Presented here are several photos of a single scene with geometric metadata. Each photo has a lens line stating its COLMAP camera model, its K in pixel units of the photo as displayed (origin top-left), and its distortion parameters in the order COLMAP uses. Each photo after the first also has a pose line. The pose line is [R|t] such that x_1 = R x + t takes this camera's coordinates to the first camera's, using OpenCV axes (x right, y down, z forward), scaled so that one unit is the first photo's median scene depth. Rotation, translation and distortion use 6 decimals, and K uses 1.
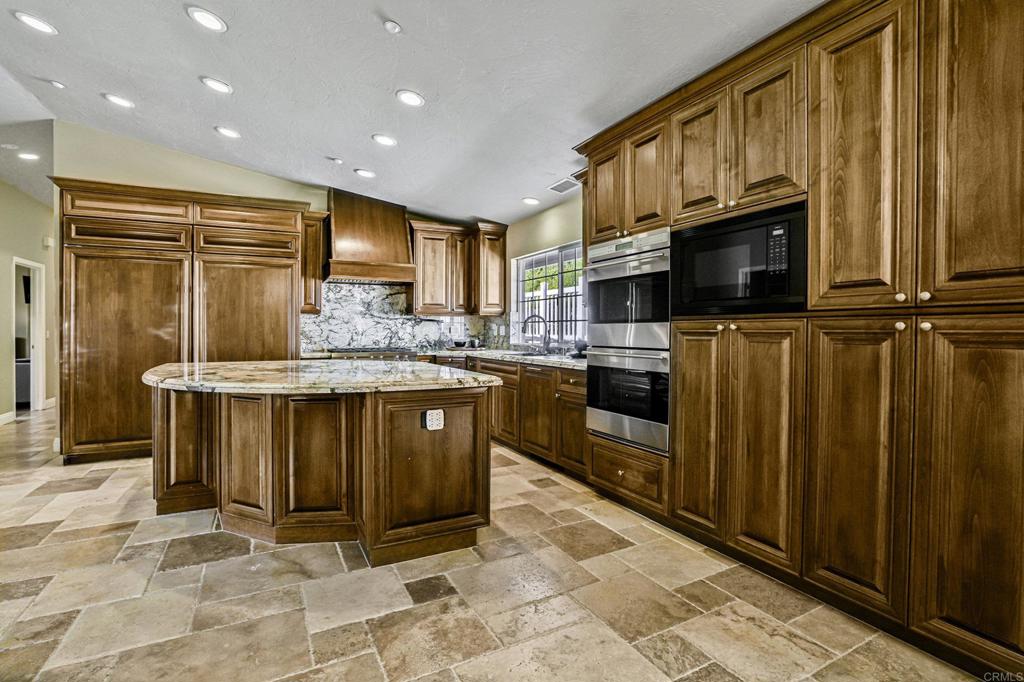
lens RADIAL K [[479.3, 0, 507.8], [0, 479.3, 337.9], [0, 0, 1]] dist [-0.042148, 0.012816]
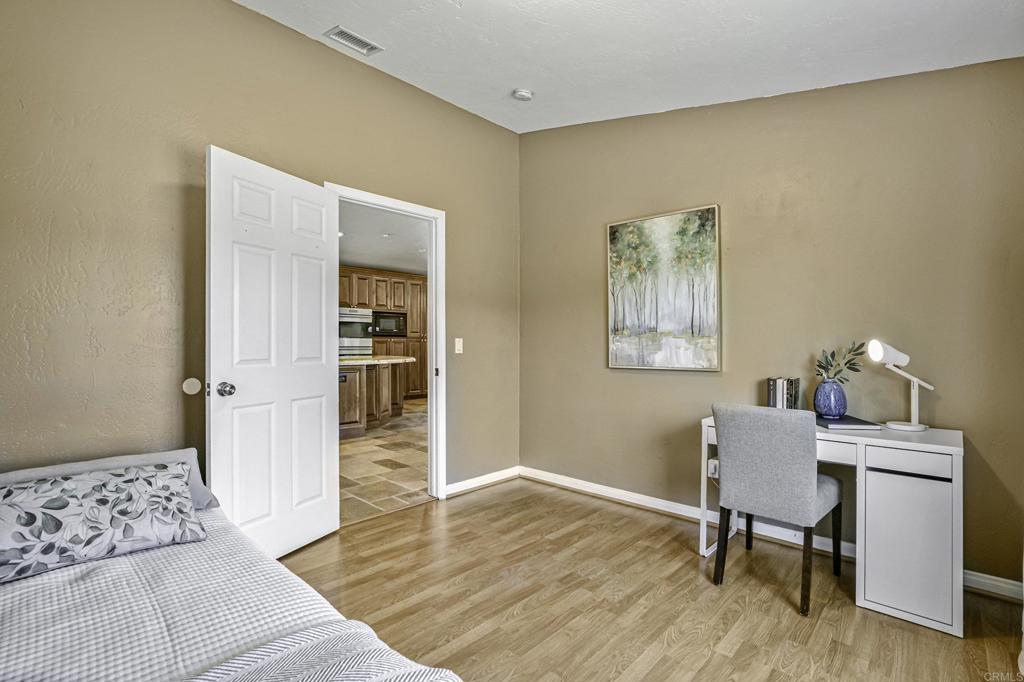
lens RADIAL K [[479.3, 0, 516.4], [0, 479.3, 342.6], [0, 0, 1]] dist [-0.042148, 0.012816]
pose [[-0.331158, 0.005258, 0.943561, -2.342907], [0.011134, 0.999937, -0.001665, 0.010071], [-0.943510, 0.009954, -0.331196, 0.871155]]
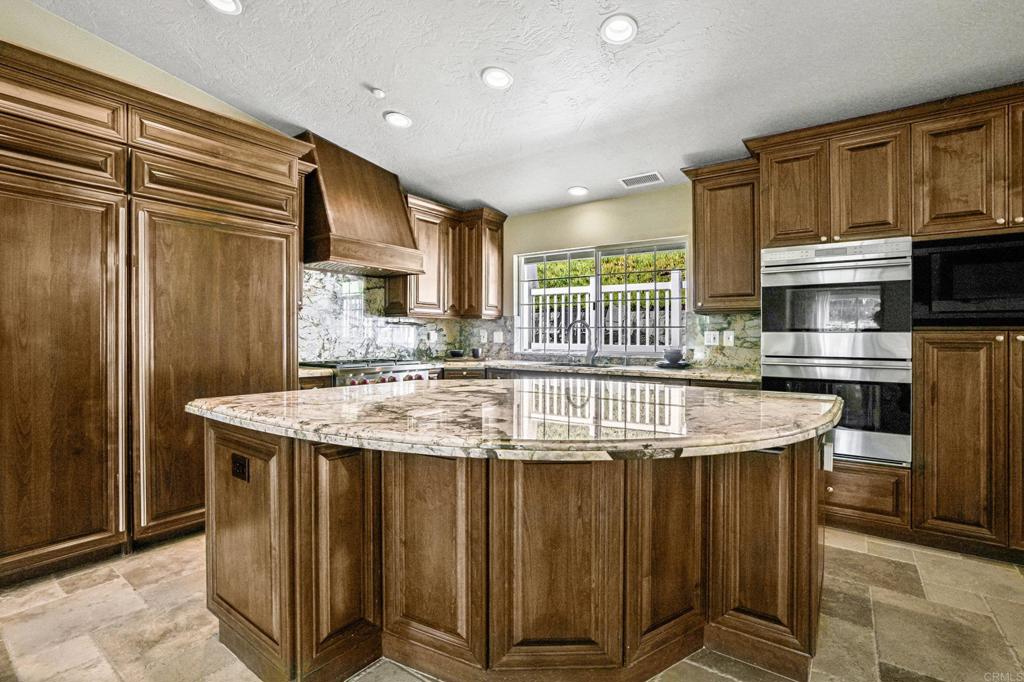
lens RADIAL K [[479.3, 0, 507.0], [0, 479.3, 340.7], [0, 0, 1]] dist [-0.042148, 0.012816]
pose [[0.894335, 0.003195, 0.447387, -0.642204], [-0.000543, 0.999982, -0.006056, -0.006767], [-0.447398, 0.005173, 0.894320, 0.382138]]
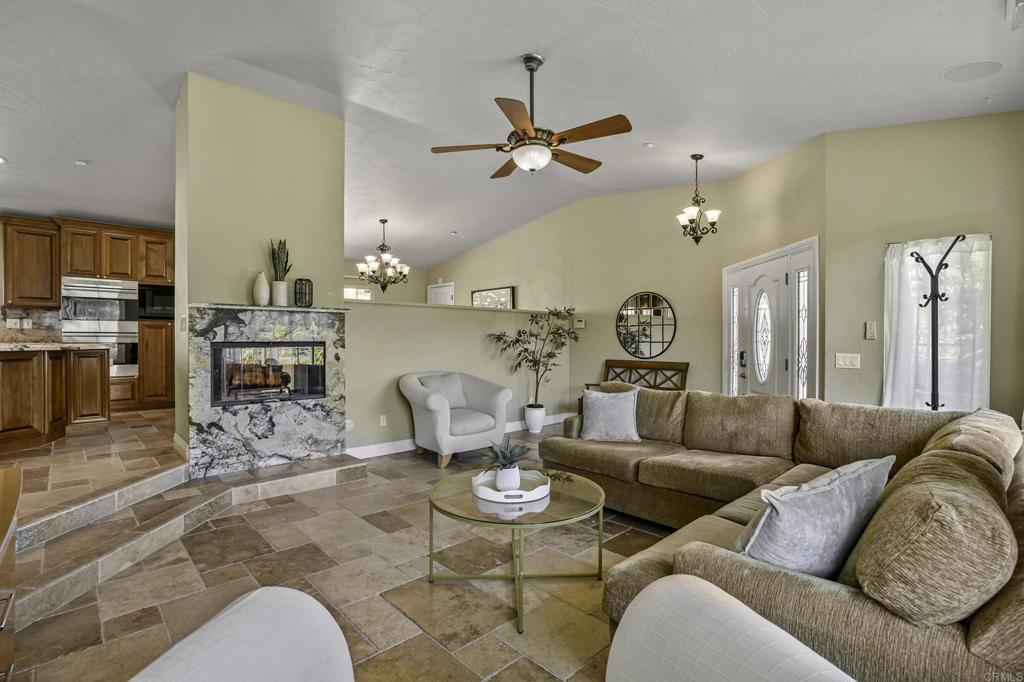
lens RADIAL K [[479.3, 0, 508.3], [0, 479.3, 339.8], [0, 0, 1]] dist [-0.042148, 0.012816]
pose [[-0.273755, 0.000600, 0.961799, -1.833350], [0.010926, 0.999937, 0.002486, 0.055507], [-0.961737, 0.011189, -0.273744, -0.105622]]
